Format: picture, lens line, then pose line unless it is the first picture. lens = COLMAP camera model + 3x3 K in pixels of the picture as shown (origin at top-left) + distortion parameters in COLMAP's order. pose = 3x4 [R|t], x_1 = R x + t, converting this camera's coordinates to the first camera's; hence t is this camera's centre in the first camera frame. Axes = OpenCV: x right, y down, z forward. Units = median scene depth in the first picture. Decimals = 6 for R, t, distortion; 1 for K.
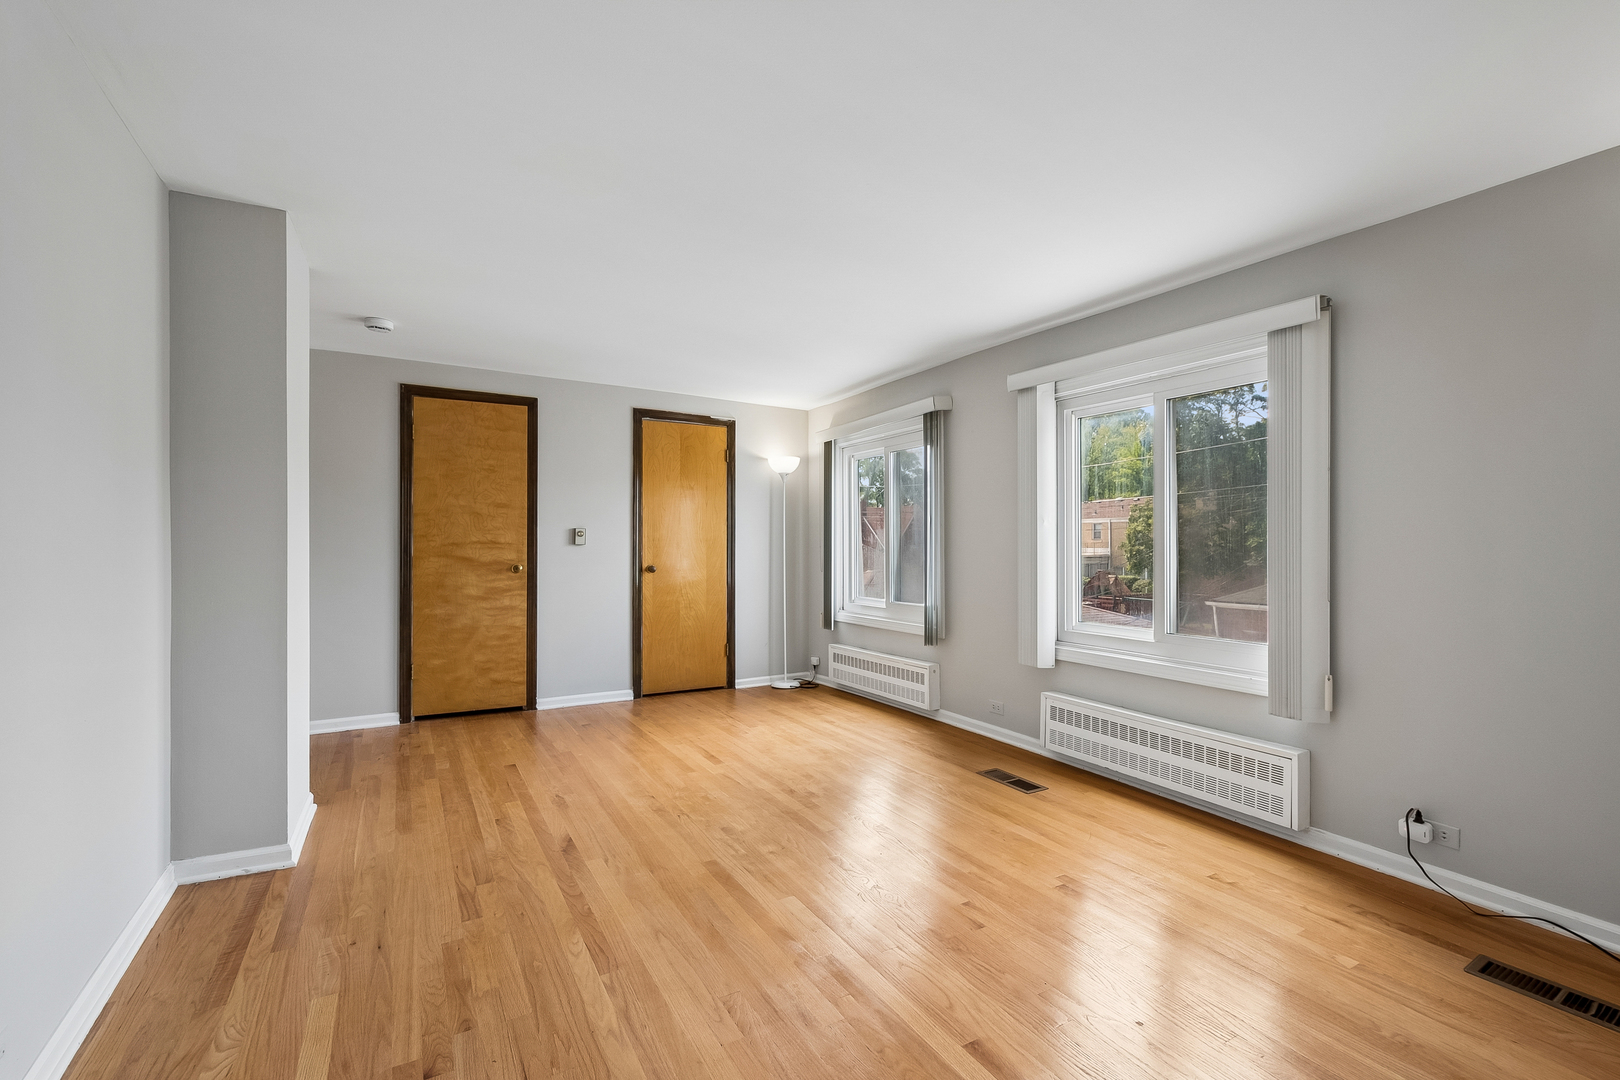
lens RADIAL K [[714.1, 0, 821.7], [0, 714.1, 541.3], [0, 0, 1]] dist [0.005682, 0.000078]
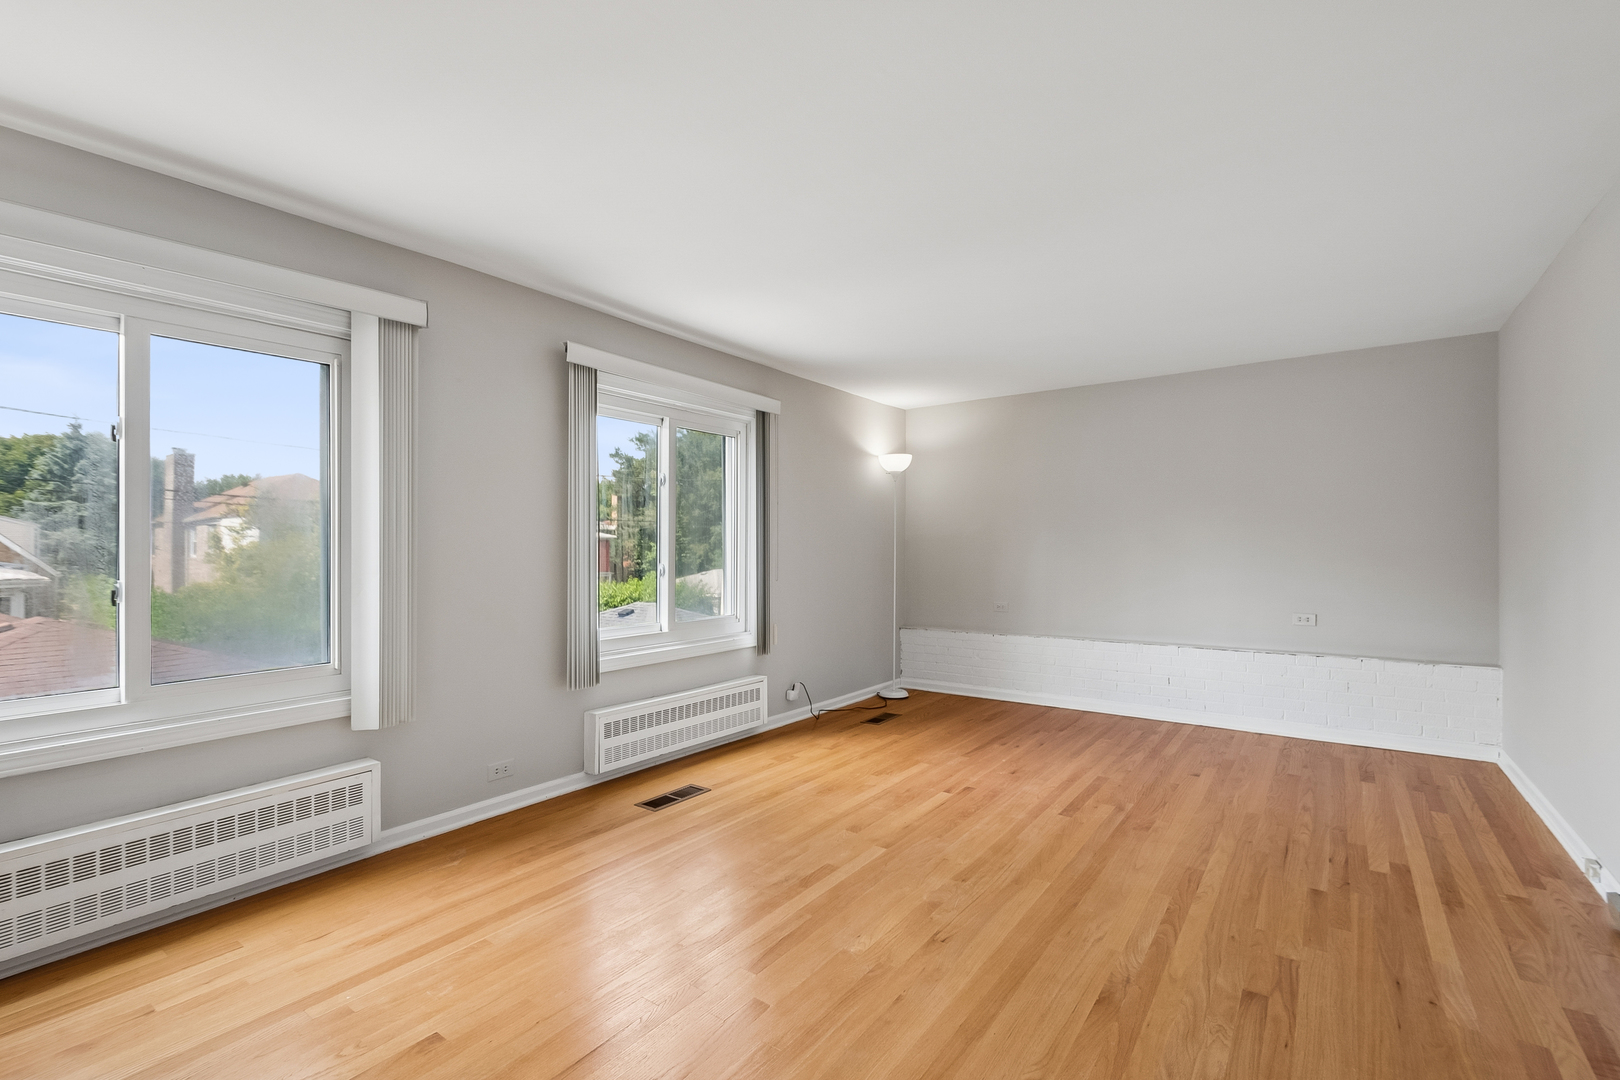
lens RADIAL K [[714.1, 0, 823.3], [0, 714.1, 543.8], [0, 0, 1]] dist [0.005682, 0.000078]
pose [[-0.403851, 0.003358, 0.914819, -0.716828], [-0.000886, 0.999991, -0.004062, 0.002400], [-0.914824, -0.002451, -0.403845, 1.261384]]
